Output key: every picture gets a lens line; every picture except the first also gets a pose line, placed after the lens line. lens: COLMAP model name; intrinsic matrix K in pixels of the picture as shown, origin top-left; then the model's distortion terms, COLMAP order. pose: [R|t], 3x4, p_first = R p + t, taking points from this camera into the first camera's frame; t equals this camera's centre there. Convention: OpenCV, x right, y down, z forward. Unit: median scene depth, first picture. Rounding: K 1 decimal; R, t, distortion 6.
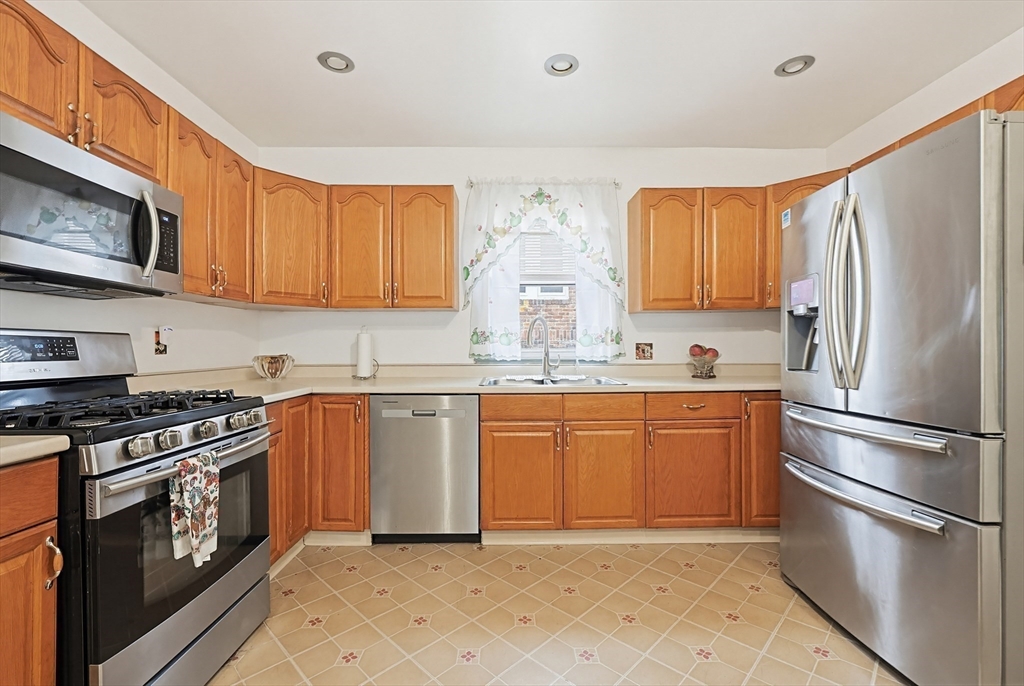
lens RADIAL K [[442.0, 0, 507.8], [0, 442.0, 350.8], [0, 0, 1]] dist [-0.001609, -0.000183]
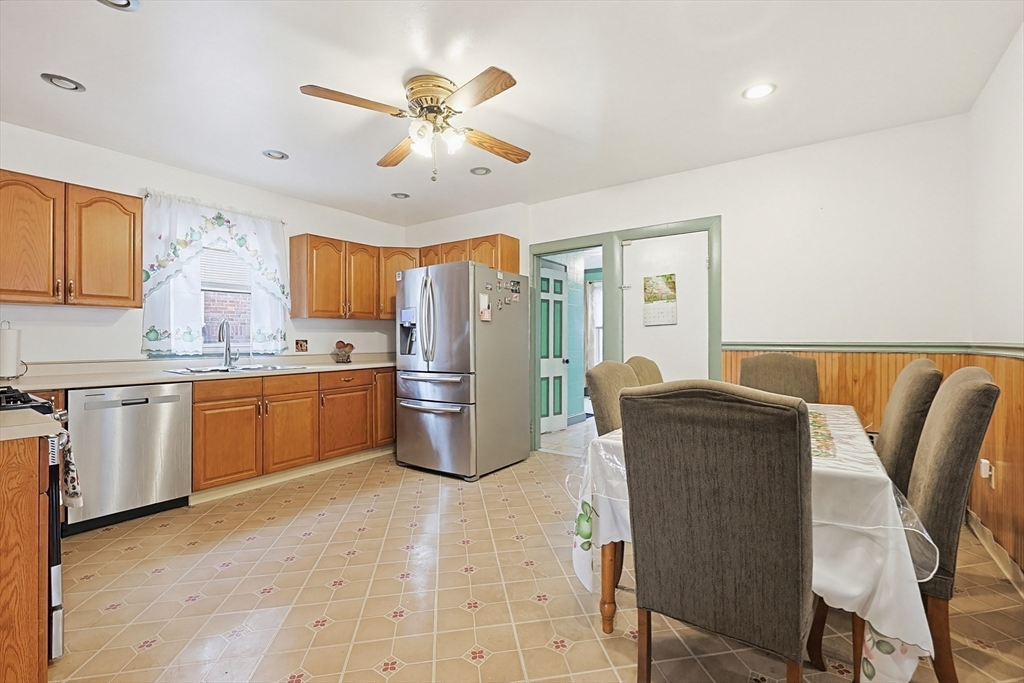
lens RADIAL K [[444.6, 0, 522.8], [0, 444.6, 340.6], [0, 0, 1]] dist [-0.003327, -0.000257]
pose [[0.580317, -0.000972, 0.814390, -0.522470], [0.009235, 0.999943, -0.005387, -0.001491], [-0.814339, 0.010647, 0.580292, -0.462742]]
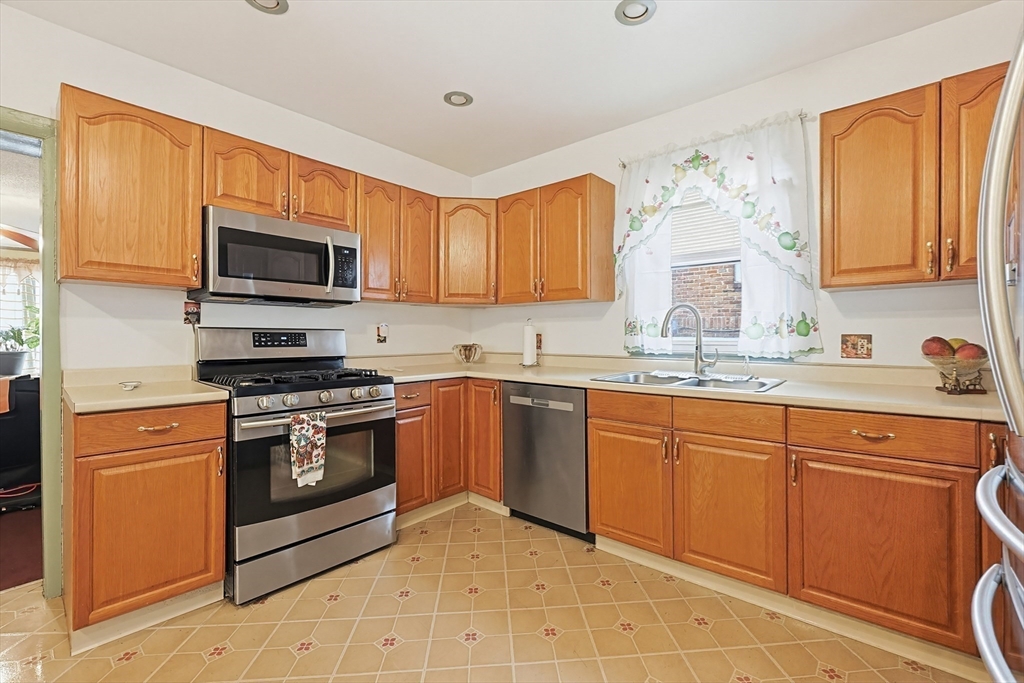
lens RADIAL K [[434.8, 0, 526.4], [0, 434.8, 338.7], [0, 0, 1]] dist [-0.002459, 0.000106]
pose [[0.765231, 0.007178, -0.643716, 0.428585], [-0.006465, 0.999973, 0.003466, -0.011993], [0.643723, 0.001510, 0.765257, 0.190324]]
